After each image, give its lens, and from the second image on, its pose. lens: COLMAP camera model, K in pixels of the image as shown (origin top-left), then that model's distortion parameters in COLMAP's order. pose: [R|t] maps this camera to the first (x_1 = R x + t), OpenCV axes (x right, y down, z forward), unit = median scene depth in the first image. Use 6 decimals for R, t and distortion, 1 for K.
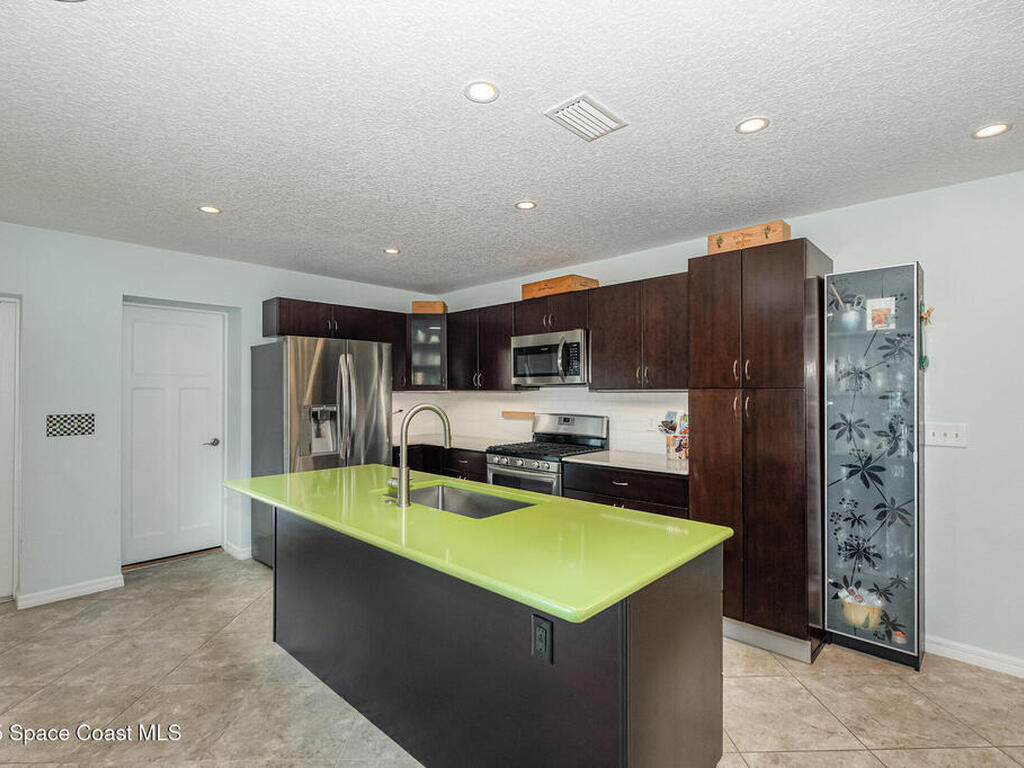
lens RADIAL K [[508.5, 0, 512.0], [0, 508.5, 384.0], [0, 0, 1]] dist [-0.000469, -0.000004]
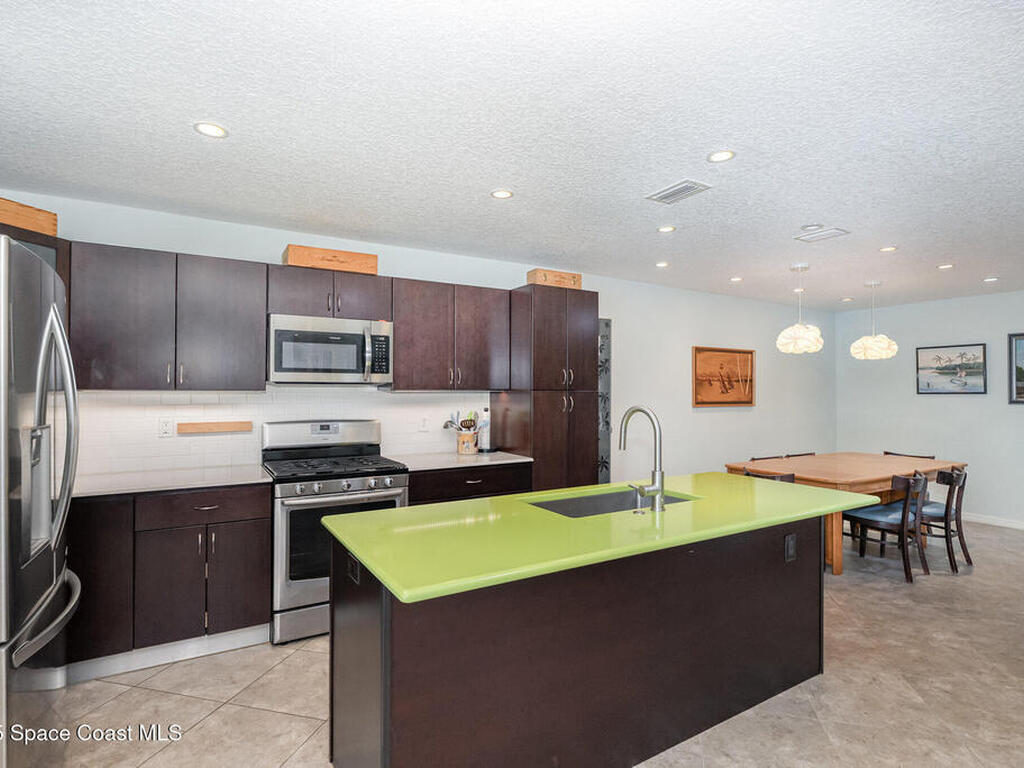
lens RADIAL K [[523.9, 0, 512.0], [0, 523.9, 384.0], [0, 0, 1]] dist [0.001084, 0.000219]
pose [[0.269347, 0.020888, 0.962817, -0.758582], [-0.014344, 0.999741, -0.017677, 0.015657], [-0.962936, -0.009050, 0.269577, 0.615734]]
